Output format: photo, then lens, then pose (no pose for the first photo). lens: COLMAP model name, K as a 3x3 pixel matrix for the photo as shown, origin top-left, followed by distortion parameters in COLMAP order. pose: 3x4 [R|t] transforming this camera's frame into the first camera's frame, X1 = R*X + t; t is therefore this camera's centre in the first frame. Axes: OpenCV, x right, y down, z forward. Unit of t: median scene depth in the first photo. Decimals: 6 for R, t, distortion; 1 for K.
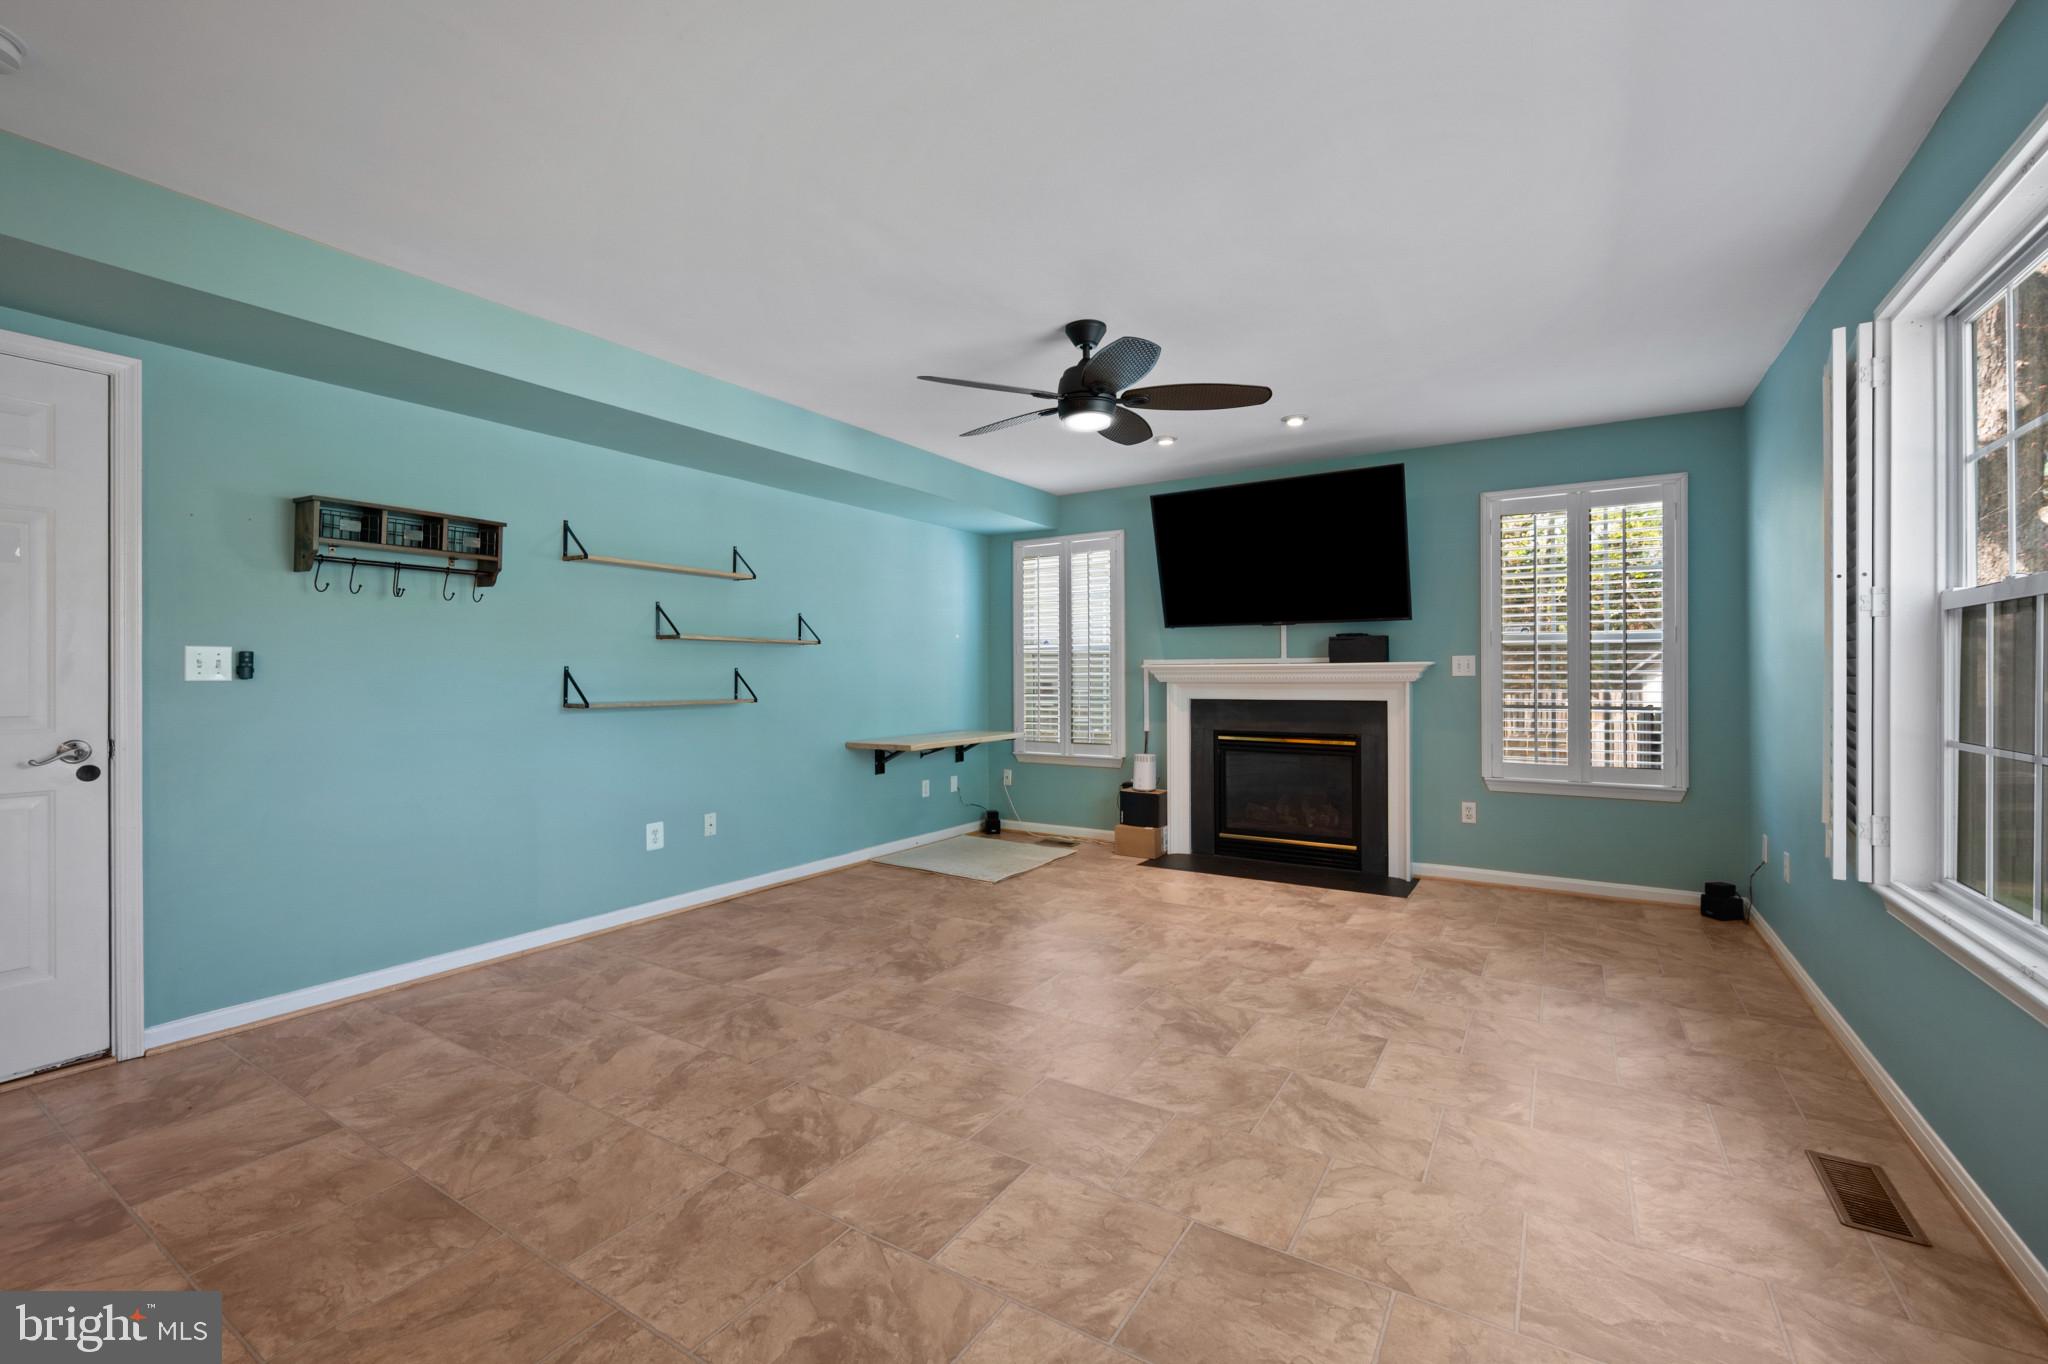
lens RADIAL K [[860.8, 0, 1024.3], [0, 860.8, 683.6], [0, 0, 1]] dist [-0.001078, 0.000271]
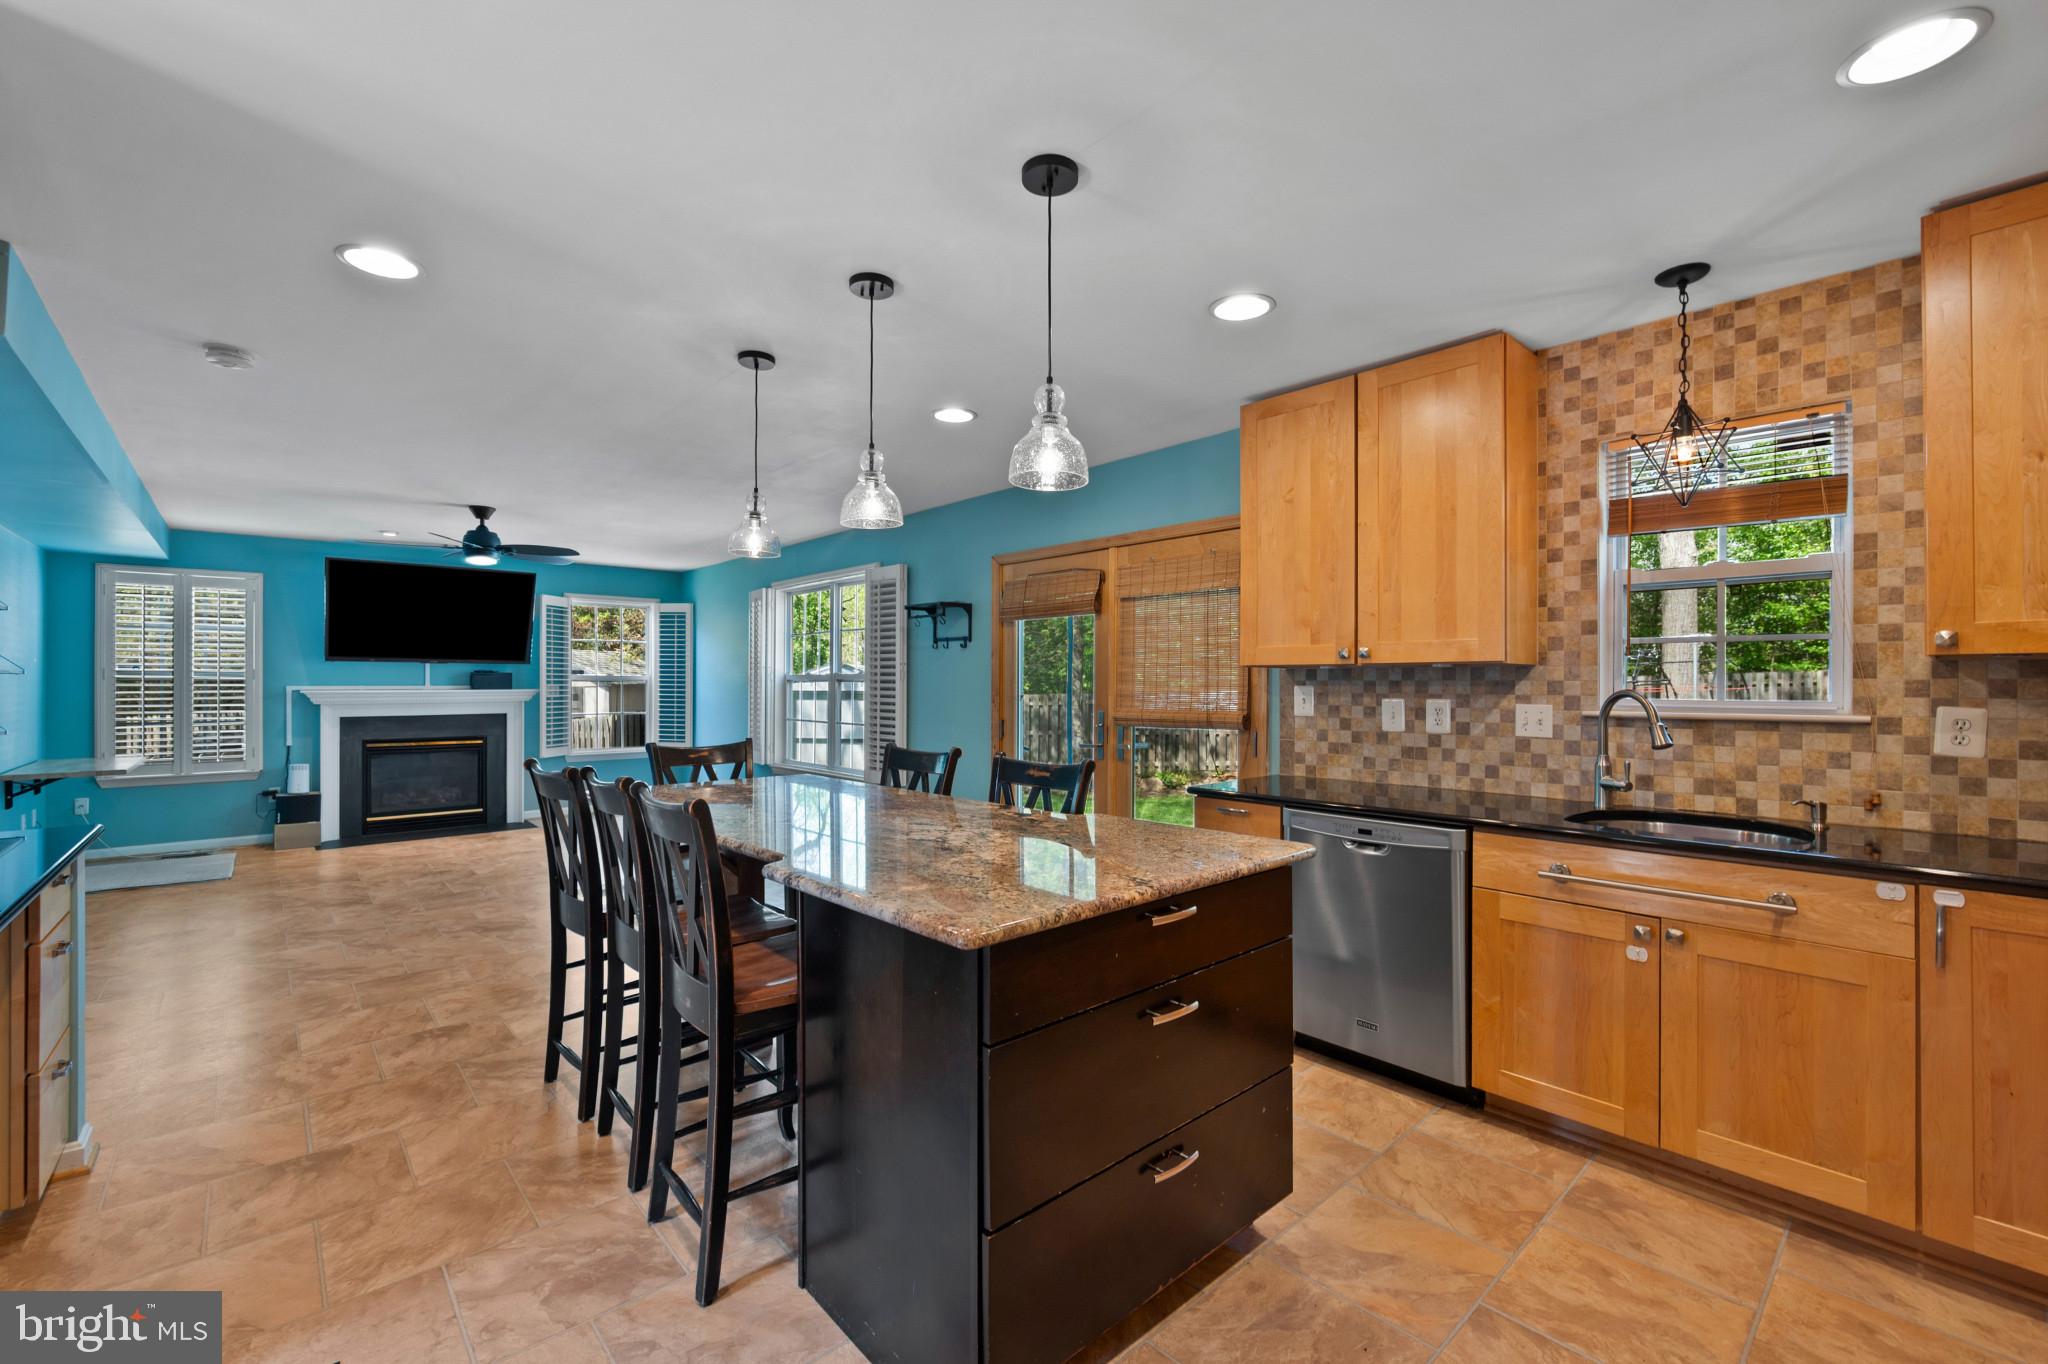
lens RADIAL K [[860.8, 0, 1029.6], [0, 860.8, 686.4], [0, 0, 1]] dist [-0.001078, 0.000271]
pose [[0.270068, -0.000043, 0.962841, -1.109114], [0.006248, 0.999979, -0.001707, -0.027940], [-0.962821, 0.006477, 0.270063, -0.477822]]
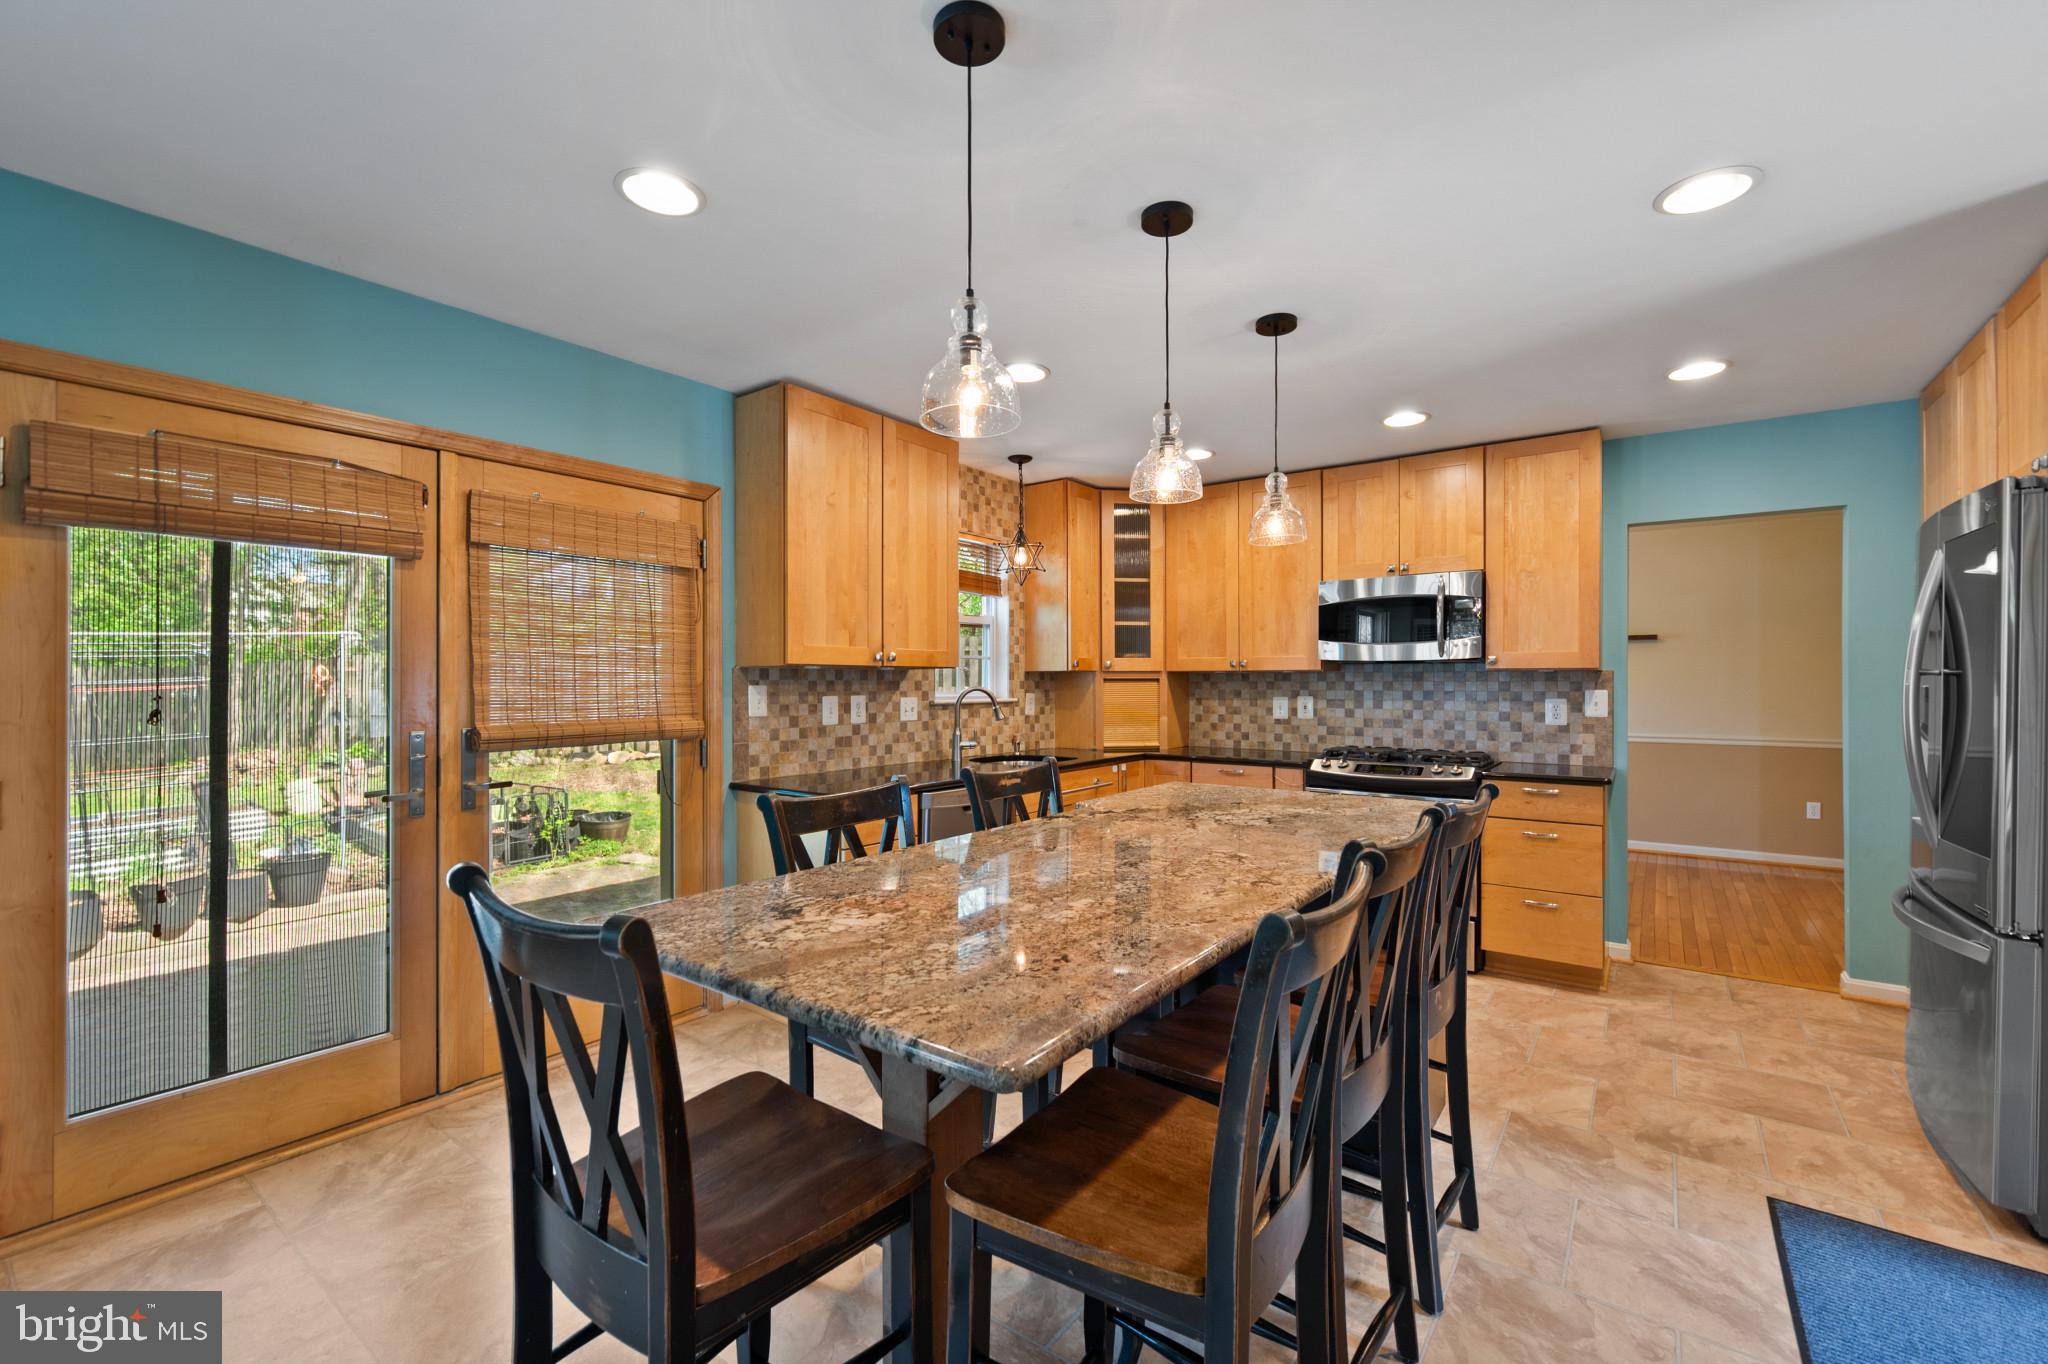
lens RADIAL K [[860.8, 0, 1024.0], [0, 860.8, 681.8], [0, 0, 1]] dist [-0.001078, 0.000271]
pose [[-0.997226, 0.002591, 0.074384, -0.454278], [0.003107, 0.999972, 0.006821, -0.037500], [-0.074364, 0.007034, -0.997206, 0.390868]]
